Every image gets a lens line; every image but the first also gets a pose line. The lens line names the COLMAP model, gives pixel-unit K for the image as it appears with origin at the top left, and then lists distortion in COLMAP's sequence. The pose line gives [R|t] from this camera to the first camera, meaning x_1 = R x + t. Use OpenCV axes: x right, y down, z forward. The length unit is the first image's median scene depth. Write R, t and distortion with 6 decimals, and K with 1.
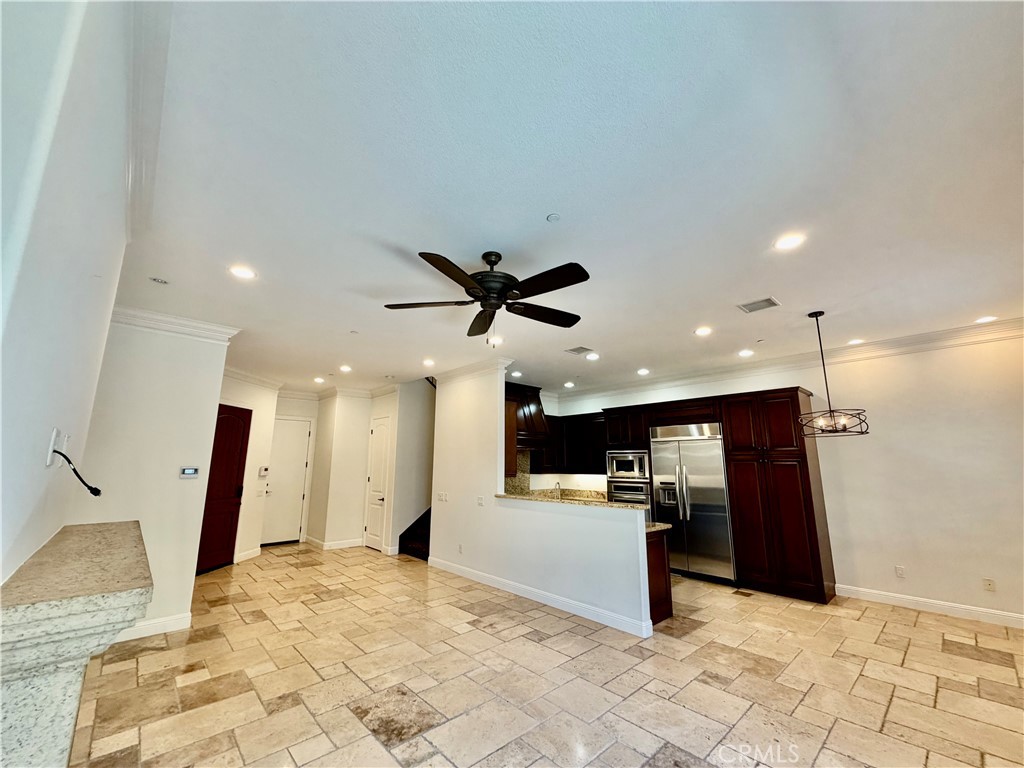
lens RADIAL K [[410.8, 0, 510.3], [0, 410.8, 383.7], [0, 0, 1]] dist [-0.002992, -0.000061]
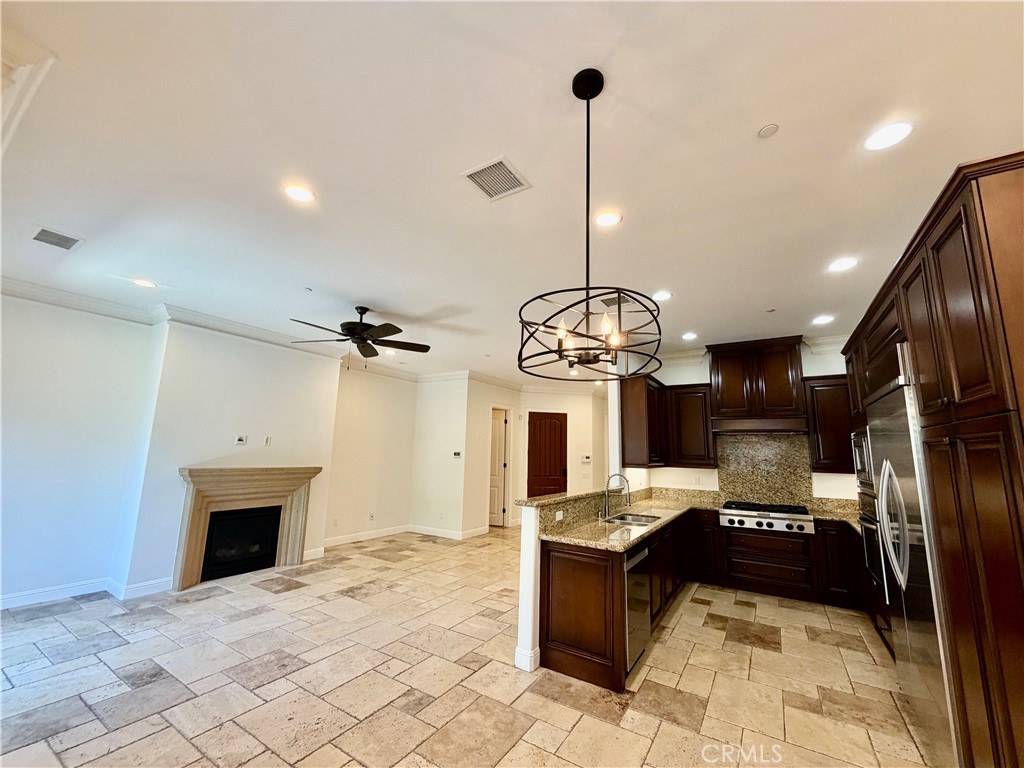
lens RADIAL K [[410.8, 0, 511.3], [0, 410.8, 384.9], [0, 0, 1]] dist [-0.002992, -0.000061]
pose [[0.257047, -0.154087, -0.954036, 1.168884], [0.164029, 0.979839, -0.114060, 0.177343], [0.952377, -0.127171, 0.277140, 0.842465]]
